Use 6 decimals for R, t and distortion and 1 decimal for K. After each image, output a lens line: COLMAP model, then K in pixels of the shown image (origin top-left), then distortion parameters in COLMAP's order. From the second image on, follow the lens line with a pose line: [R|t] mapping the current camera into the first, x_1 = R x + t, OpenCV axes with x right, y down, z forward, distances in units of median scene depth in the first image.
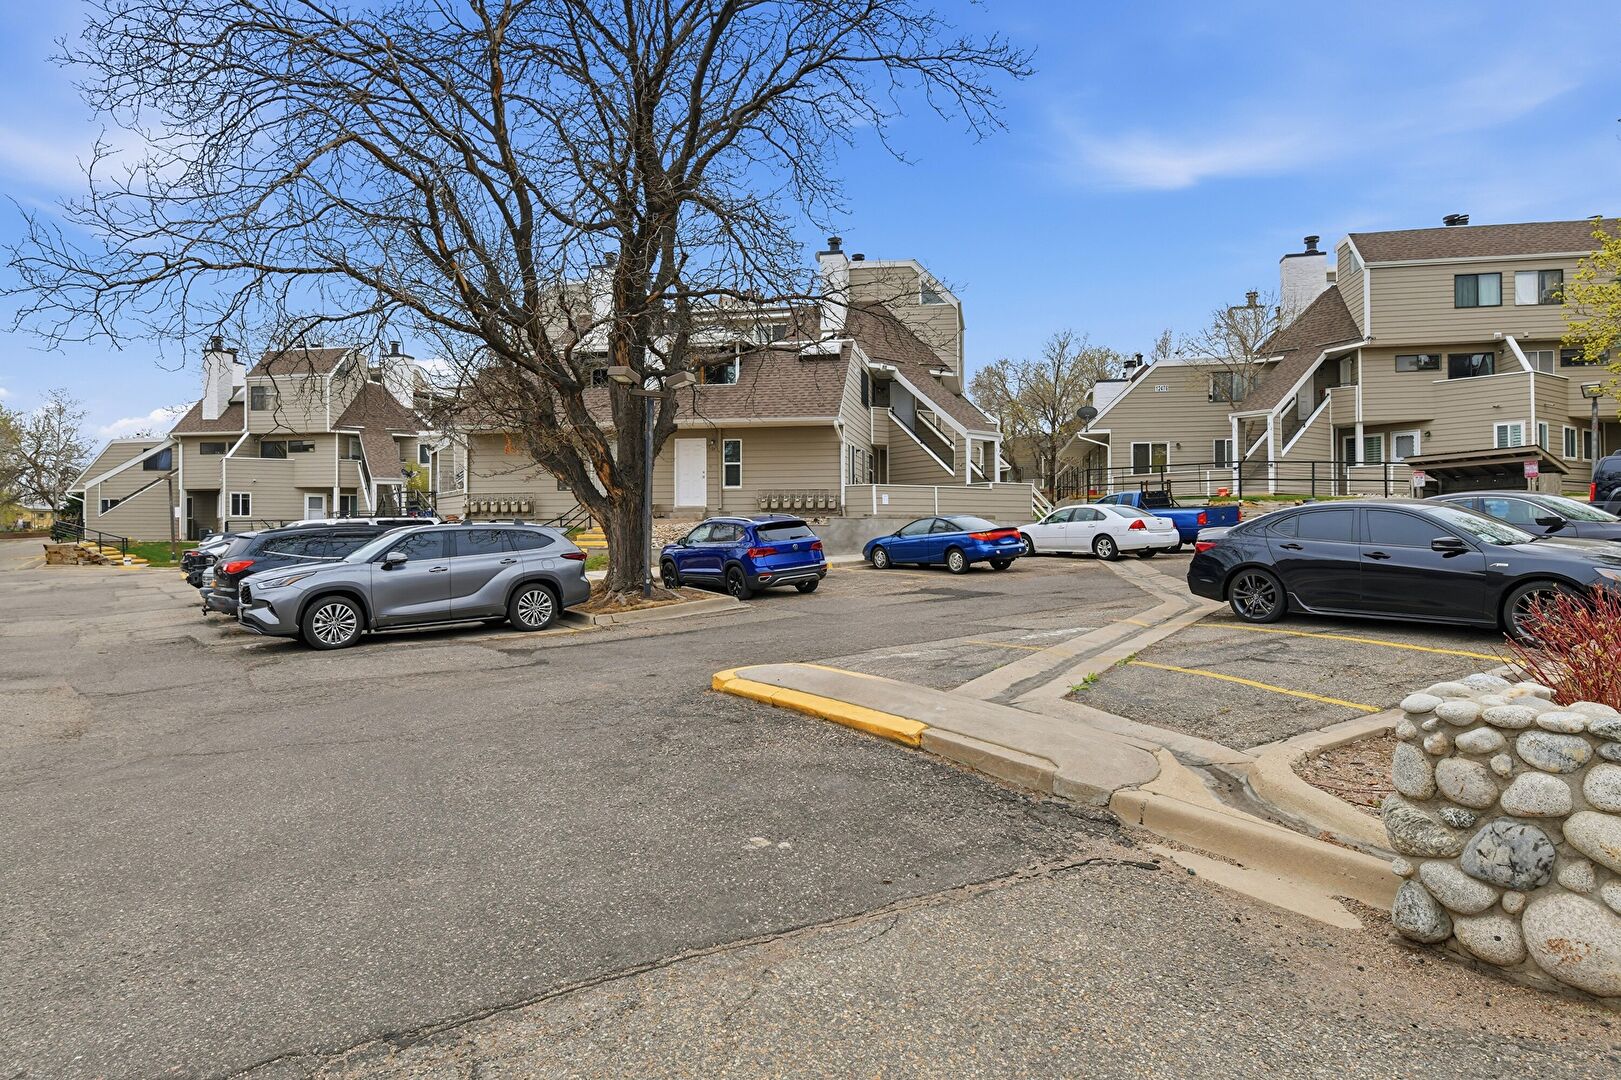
lens RADIAL K [[951.1, 0, 806.9], [0, 951.1, 521.6], [0, 0, 1]] dist [0.006293, 0.002229]
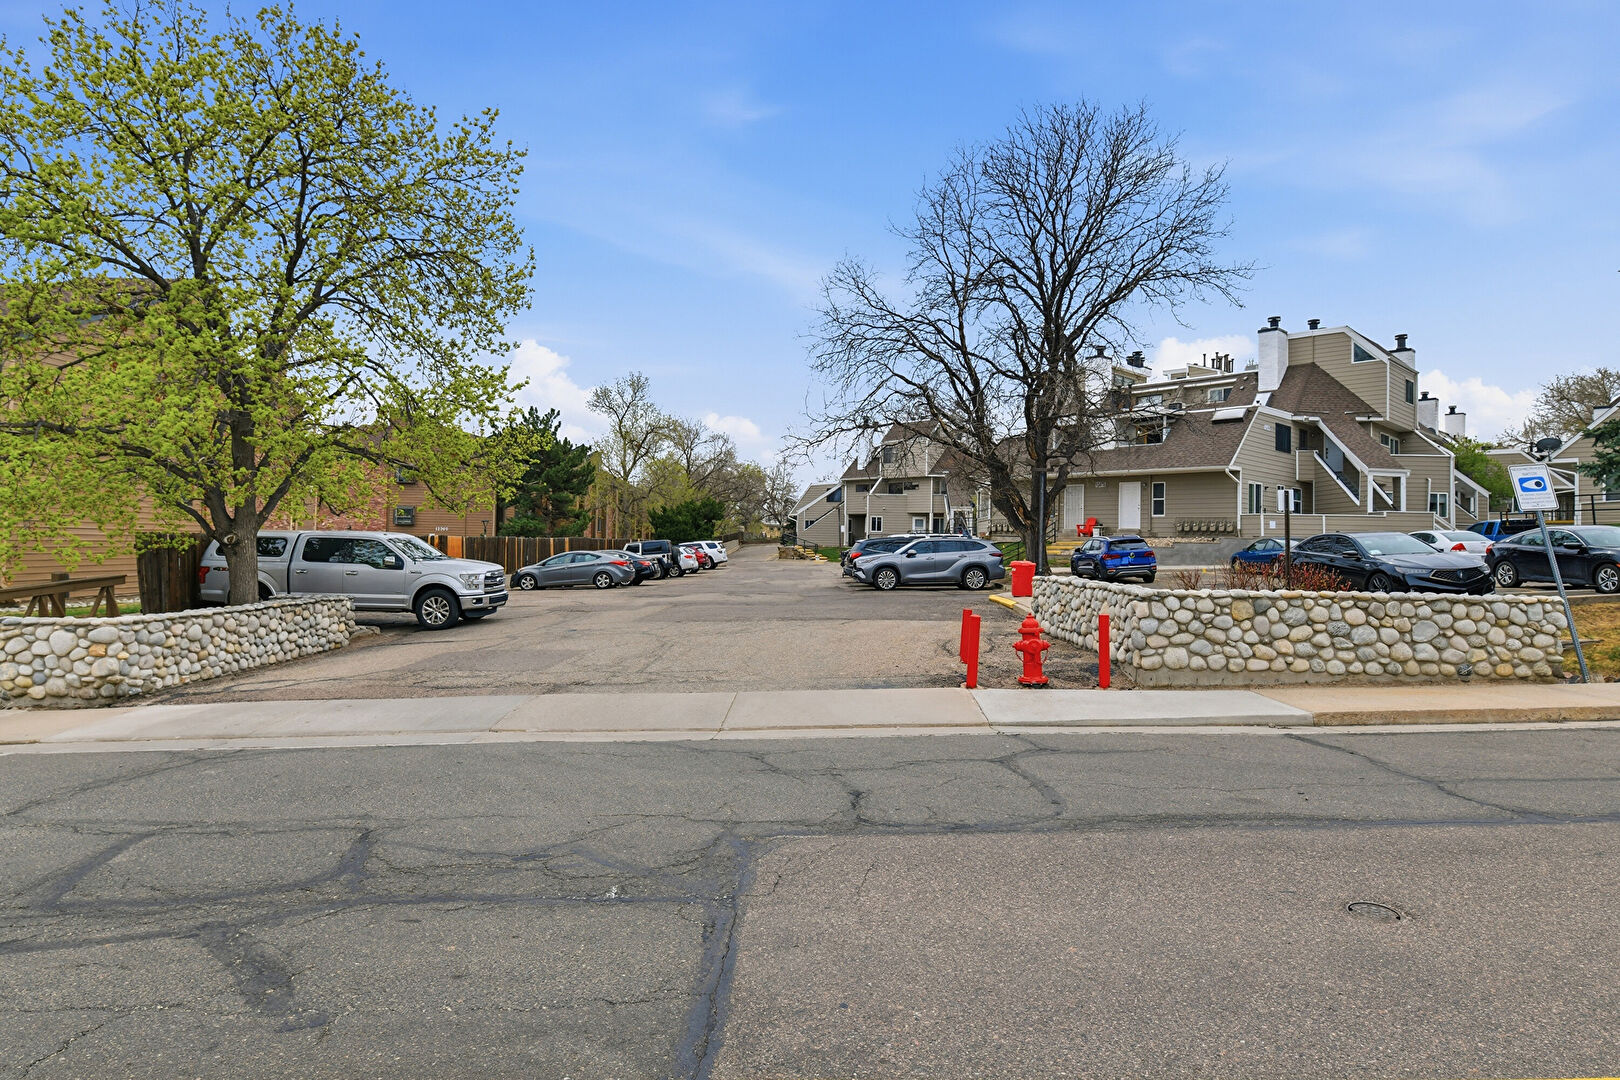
lens RADIAL K [[875.6, 0, 811.9], [0, 875.6, 532.0], [0, 0, 1]] dist [-0.001067, 0.000330]
pose [[0.809577, 0.010982, -0.586911, 0.231698], [-0.014897, 0.999887, -0.001839, -0.001113], [0.586824, 0.010232, 0.809650, -0.318847]]
